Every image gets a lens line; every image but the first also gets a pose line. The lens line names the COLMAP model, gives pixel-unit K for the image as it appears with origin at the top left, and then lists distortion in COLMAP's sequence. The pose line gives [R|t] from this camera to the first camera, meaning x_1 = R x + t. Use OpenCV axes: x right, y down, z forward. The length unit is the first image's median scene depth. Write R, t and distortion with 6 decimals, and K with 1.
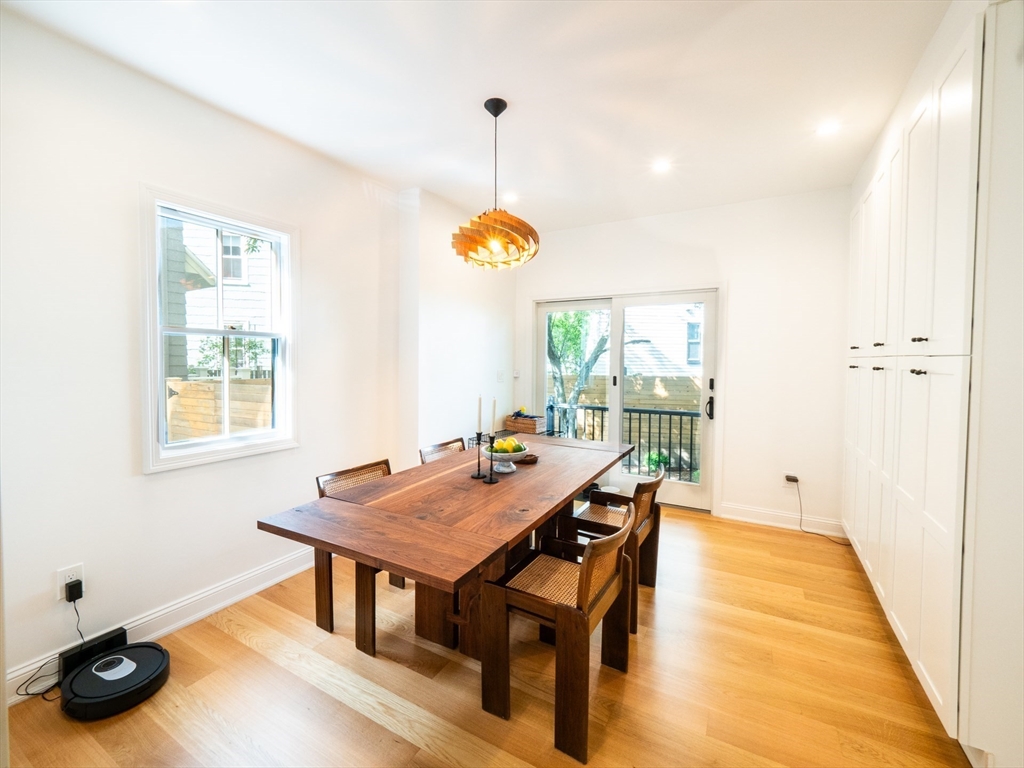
lens RADIAL K [[443.1, 0, 510.8], [0, 443.1, 374.6], [0, 0, 1]] dist [-0.010208, 0.000408]
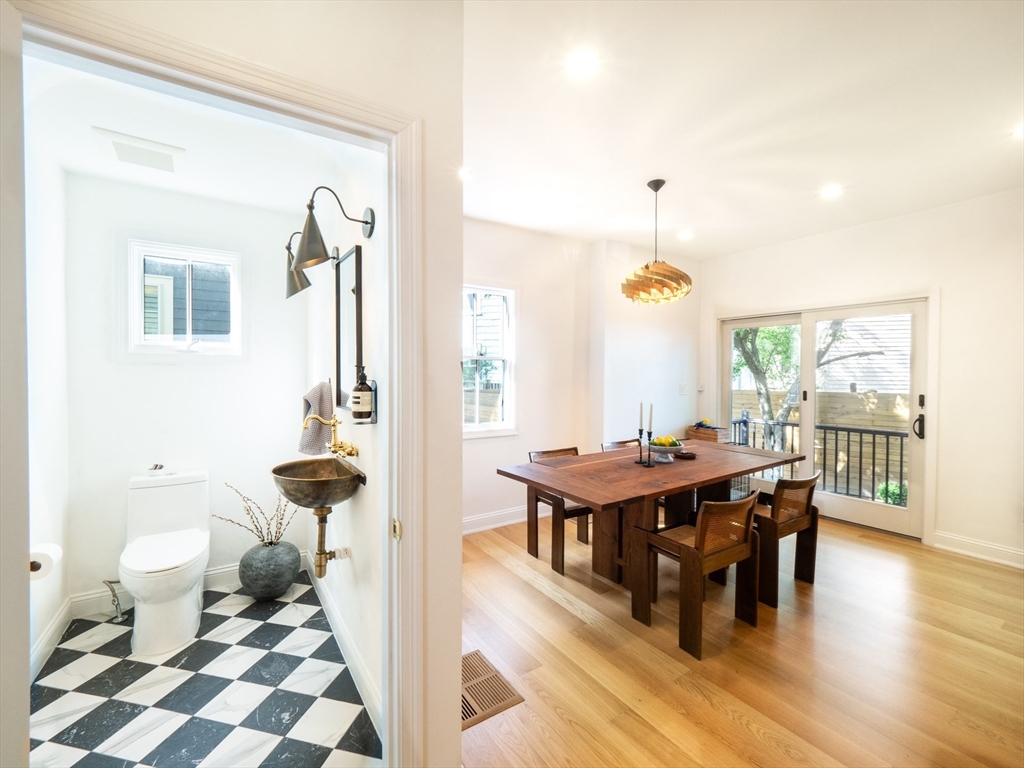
lens RADIAL K [[443.1, 0, 505.3], [0, 443.1, 378.3], [0, 0, 1]] dist [-0.010208, 0.000408]
pose [[0.890593, 0.002600, -0.454794, 0.153170], [-0.014274, 0.999651, -0.022237, 0.011853], [0.454577, 0.026296, 0.890319, -0.341978]]
